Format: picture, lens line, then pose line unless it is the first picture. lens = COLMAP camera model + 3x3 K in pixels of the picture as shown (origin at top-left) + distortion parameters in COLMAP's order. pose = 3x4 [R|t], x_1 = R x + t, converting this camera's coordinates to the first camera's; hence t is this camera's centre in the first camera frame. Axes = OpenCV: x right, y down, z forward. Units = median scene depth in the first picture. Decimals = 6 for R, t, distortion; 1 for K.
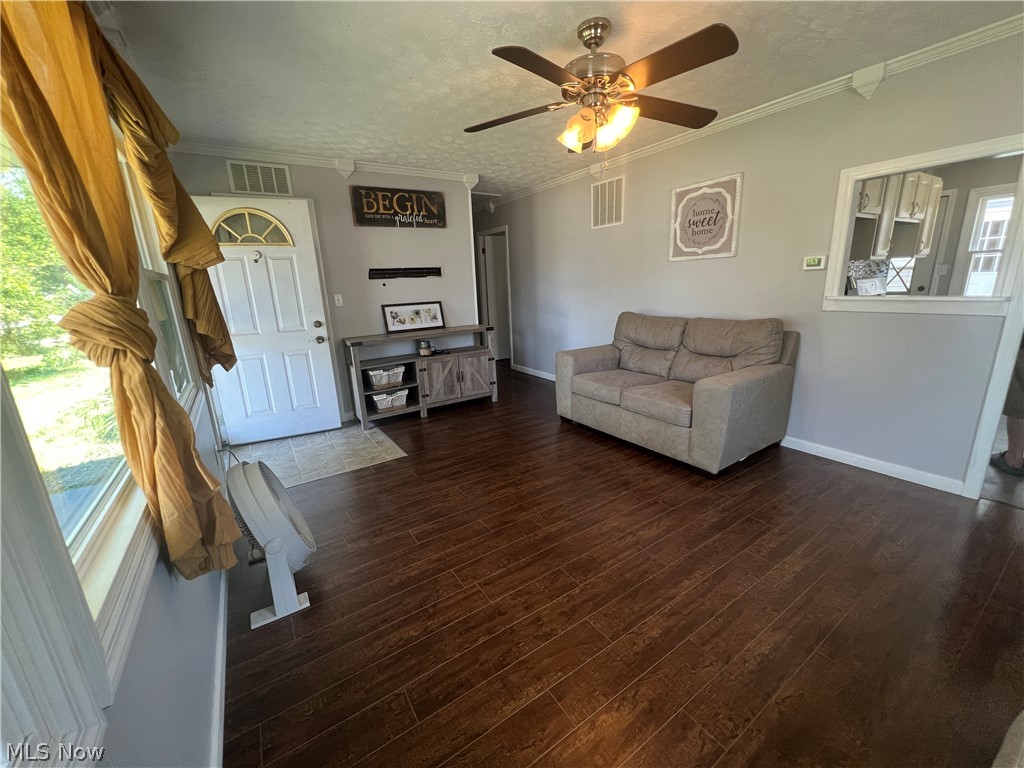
lens RADIAL K [[409.7, 0, 512.0], [0, 409.7, 384.0], [0, 0, 1]] dist [-0.000611, 0.000475]
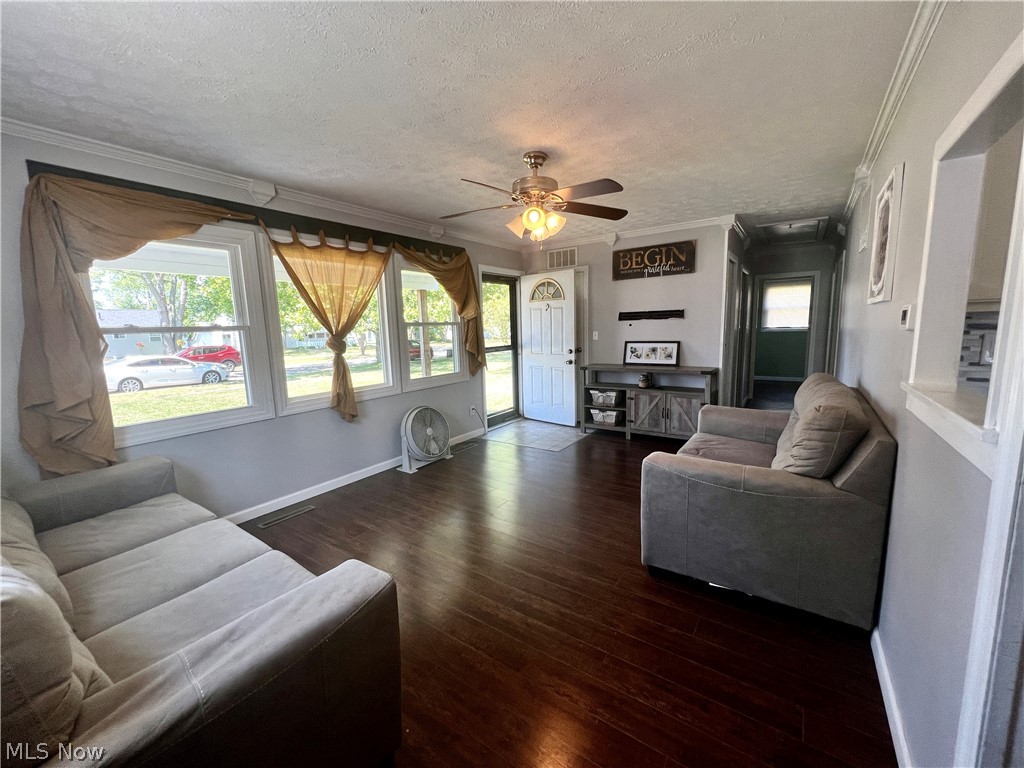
lens RADIAL K [[409.7, 0, 512.0], [0, 409.7, 384.0], [0, 0, 1]] dist [-0.000611, 0.000475]
pose [[0.370561, 0.160982, -0.914751, 0.721753], [-0.215705, 0.972854, 0.083827, -0.100461], [0.903414, 0.166253, 0.395226, 0.234963]]
